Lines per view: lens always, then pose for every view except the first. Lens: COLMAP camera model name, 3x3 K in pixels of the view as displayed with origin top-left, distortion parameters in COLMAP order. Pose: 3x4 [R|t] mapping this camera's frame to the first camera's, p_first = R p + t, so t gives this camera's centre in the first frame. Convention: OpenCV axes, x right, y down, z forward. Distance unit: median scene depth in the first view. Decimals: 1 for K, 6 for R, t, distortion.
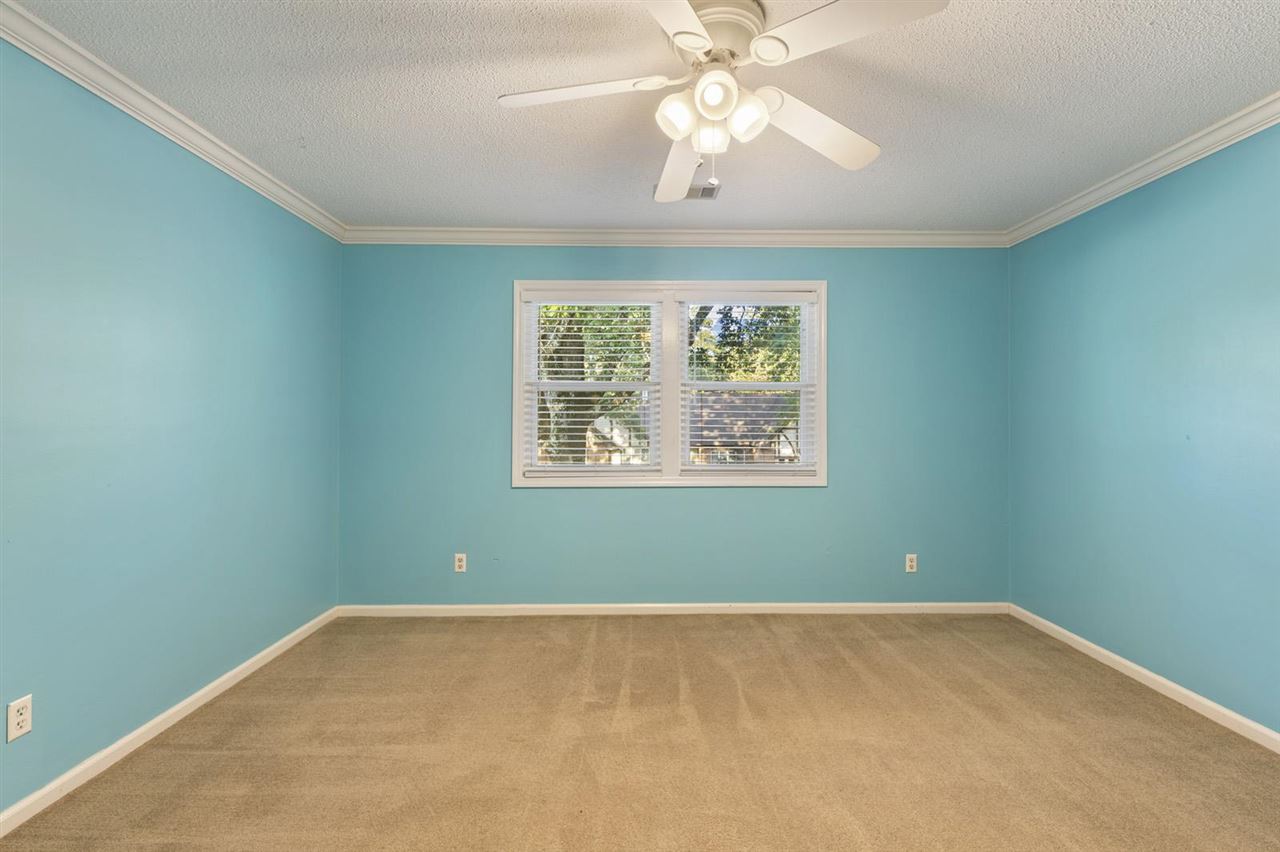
lens RADIAL K [[590.7, 0, 638.4], [0, 590.7, 413.5], [0, 0, 1]] dist [0.007844, -0.000907]
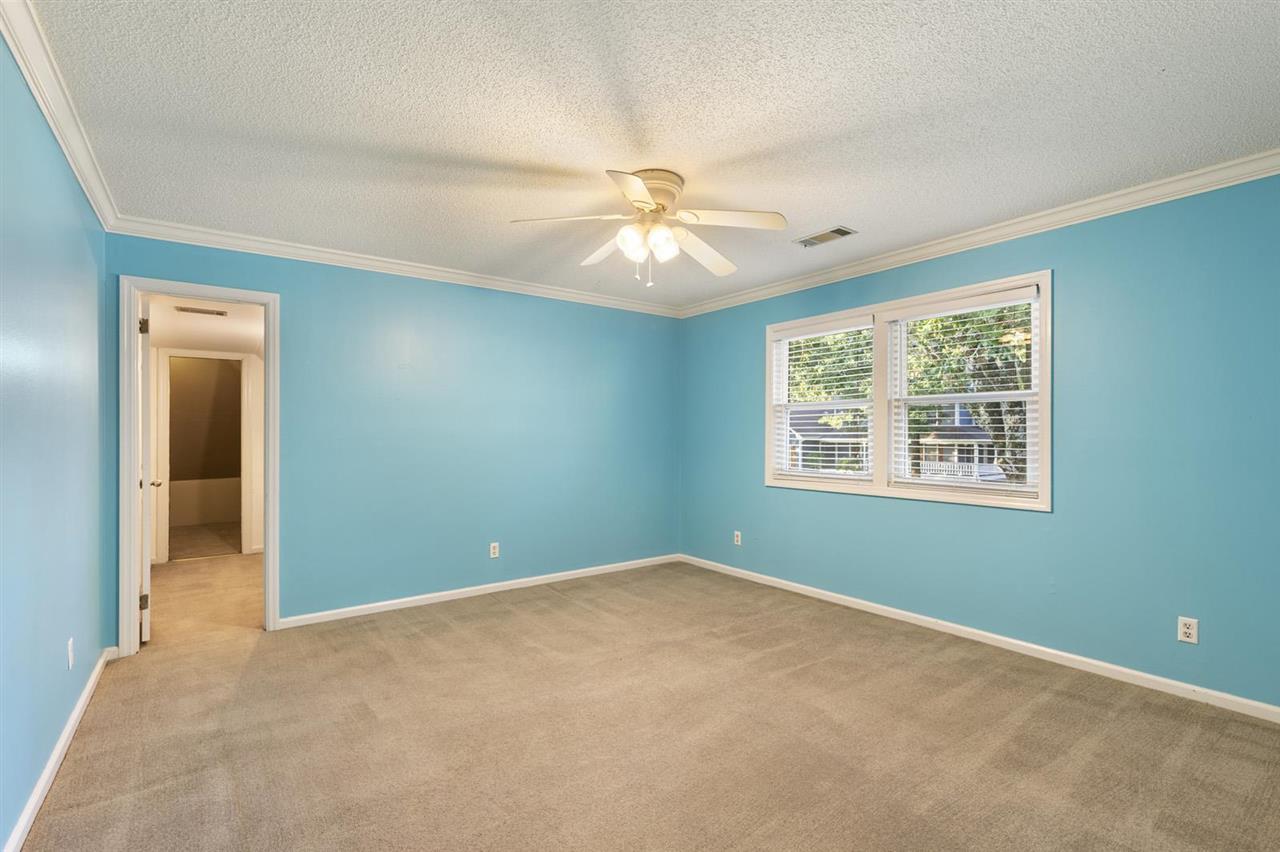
lens RADIAL K [[590.7, 0, 634.9], [0, 590.7, 430.3], [0, 0, 1]] dist [0.007844, -0.000907]
pose [[0.571505, -0.005194, -0.820582, 0.756216], [0.009427, 0.999956, 0.000236, 0.000223], [0.820544, -0.007870, 0.571529, 0.026864]]
